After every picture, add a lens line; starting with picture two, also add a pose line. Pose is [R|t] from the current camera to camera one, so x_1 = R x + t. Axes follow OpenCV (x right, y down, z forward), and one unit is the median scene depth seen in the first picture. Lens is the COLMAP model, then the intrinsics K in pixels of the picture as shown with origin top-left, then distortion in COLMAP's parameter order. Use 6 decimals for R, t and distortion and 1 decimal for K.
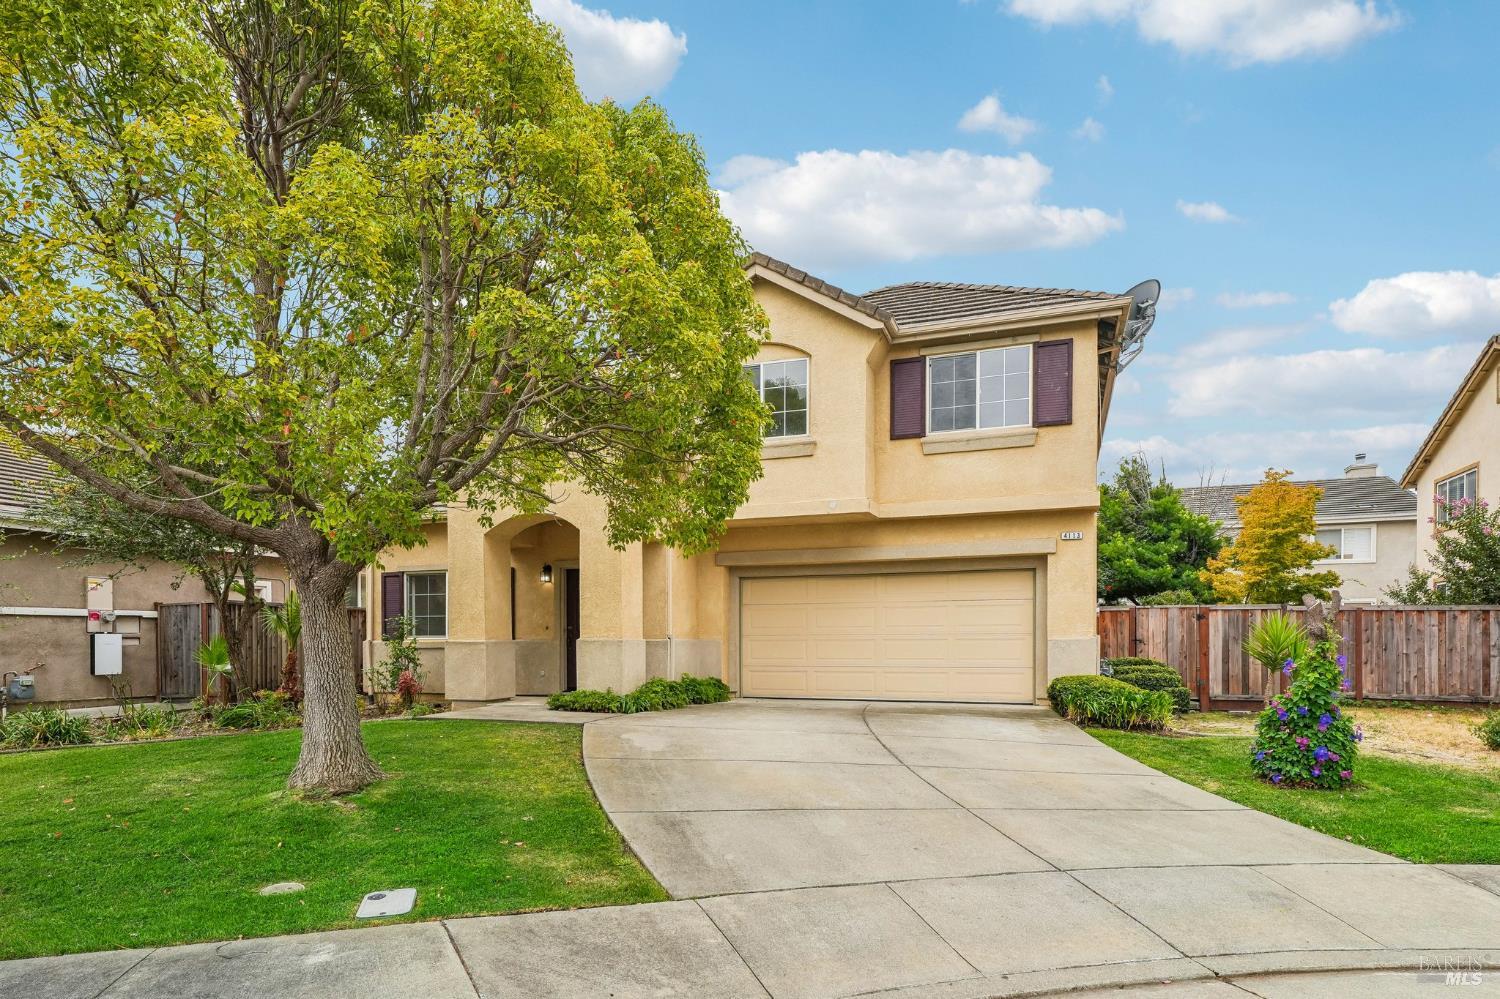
lens RADIAL K [[850.8, 0, 748.1], [0, 850.8, 623.4], [0, 0, 1]] dist [0.043805, -0.000190]
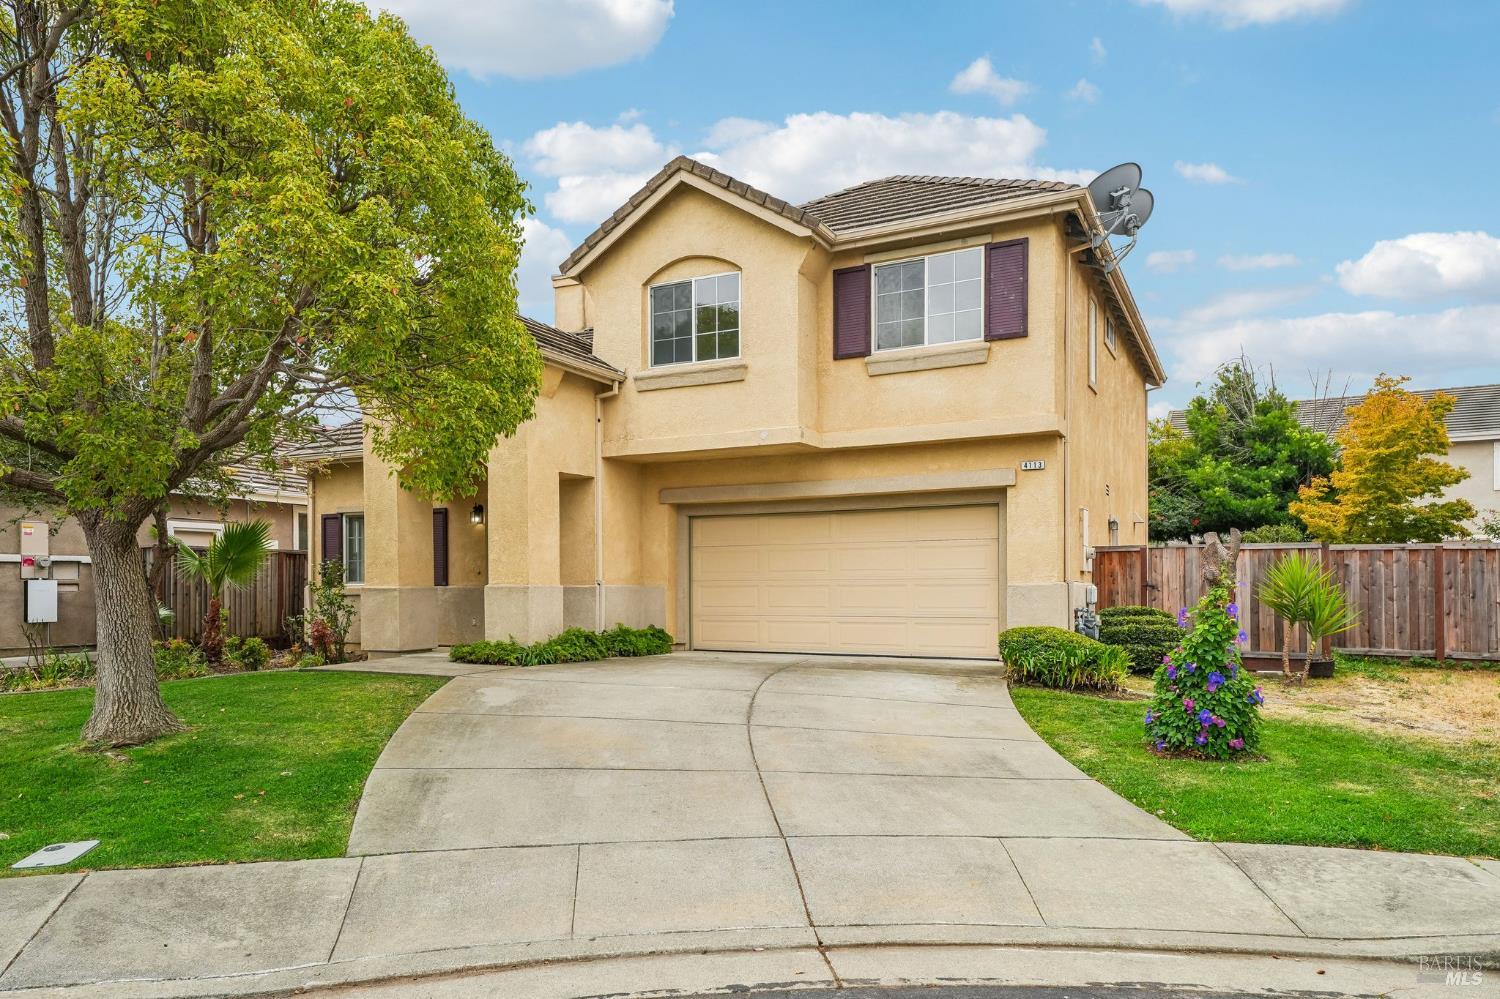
lens RADIAL K [[986.0, 0, 754.4], [0, 986.0, 560.1], [0, 0, 1]] dist [0.072829, 0.004381]
pose [[0.991948, -0.003742, -0.126587, 0.218955], [0.003052, 0.999979, -0.005646, -0.001845], [0.126605, 0.005214, 0.991939, -0.029594]]
